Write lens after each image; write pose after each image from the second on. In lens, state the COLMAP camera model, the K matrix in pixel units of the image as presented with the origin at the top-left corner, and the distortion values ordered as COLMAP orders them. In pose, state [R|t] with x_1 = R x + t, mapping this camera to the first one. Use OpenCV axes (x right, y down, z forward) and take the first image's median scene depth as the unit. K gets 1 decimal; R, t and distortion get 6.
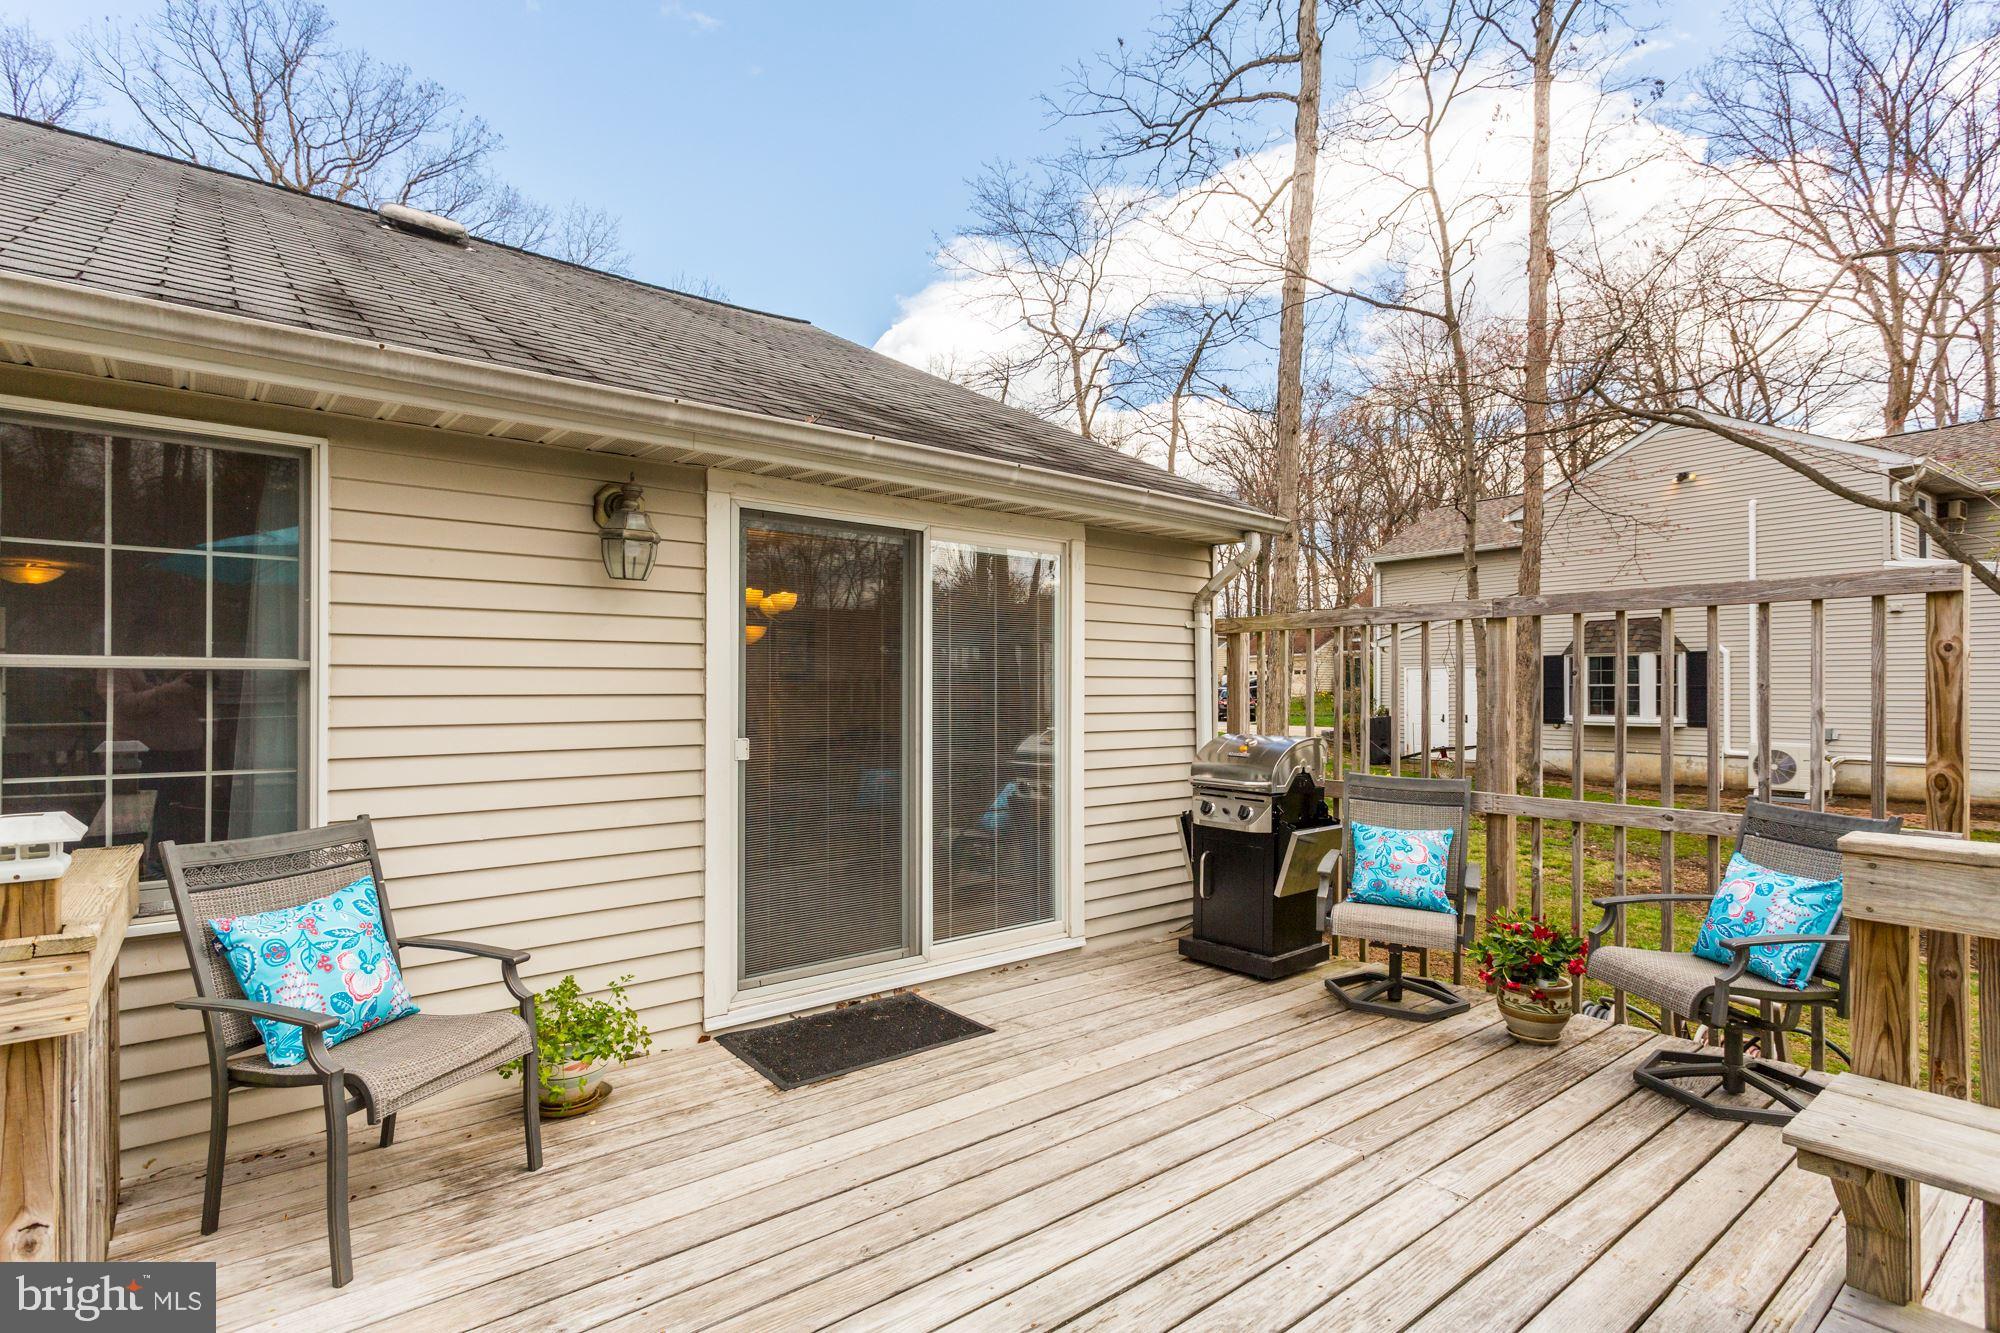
lens RADIAL K [[965.5, 0, 1018.4], [0, 965.5, 659.8], [0, 0, 1]] dist [0.018212, 0.000209]
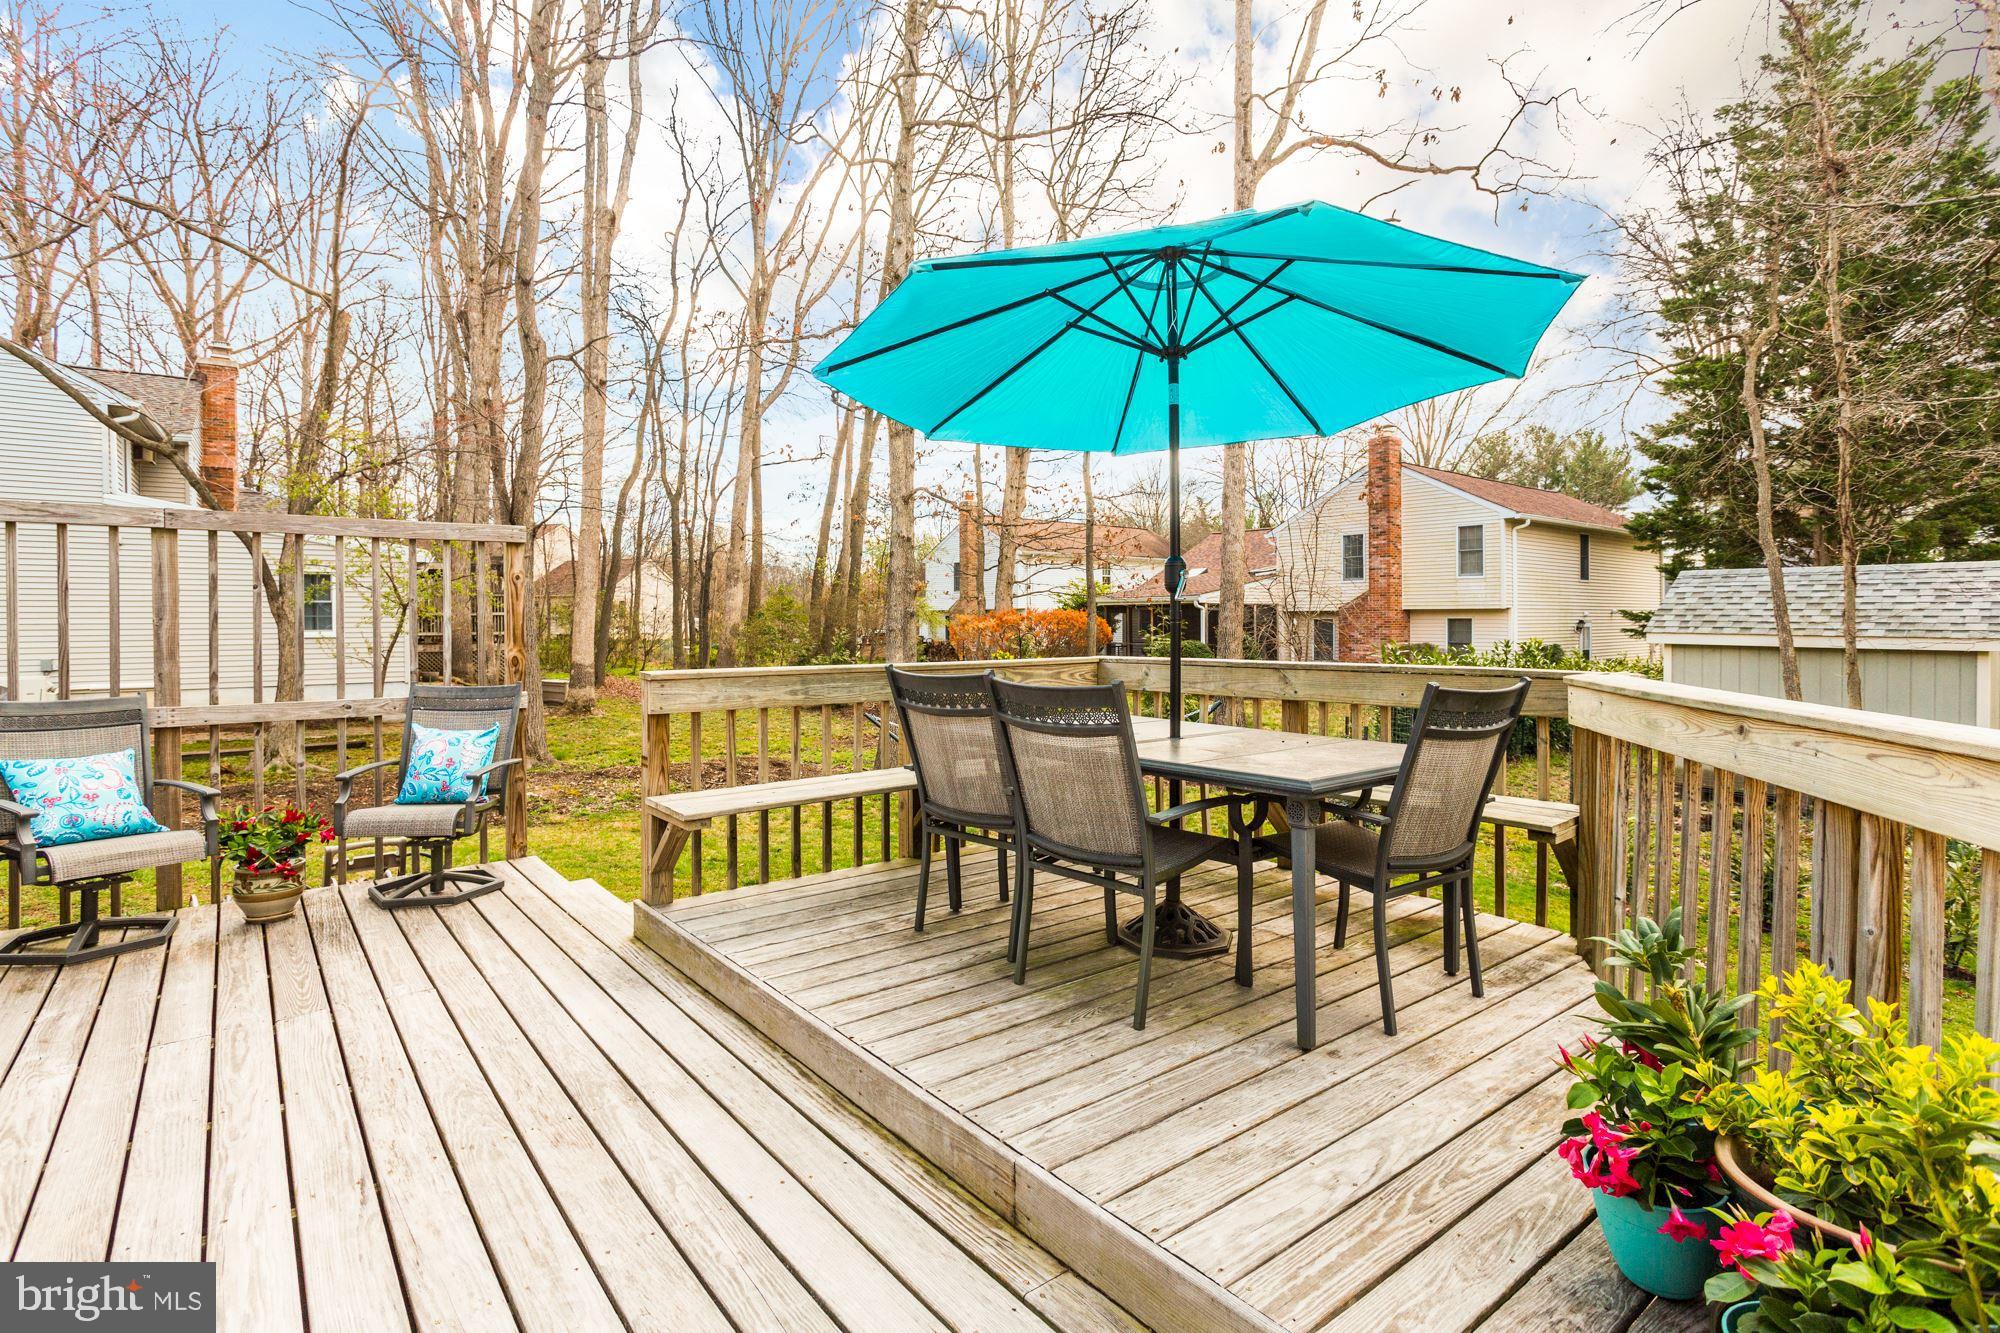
lens RADIAL K [[965.5, 0, 1005.0], [0, 965.5, 628.8], [0, 0, 1]] dist [0.018212, 0.000209]
pose [[-0.002594, -0.009822, 0.999948, -0.565948], [-0.024520, 0.999652, 0.009756, 0.030837], [-0.999696, -0.024494, -0.002834, 0.175580]]
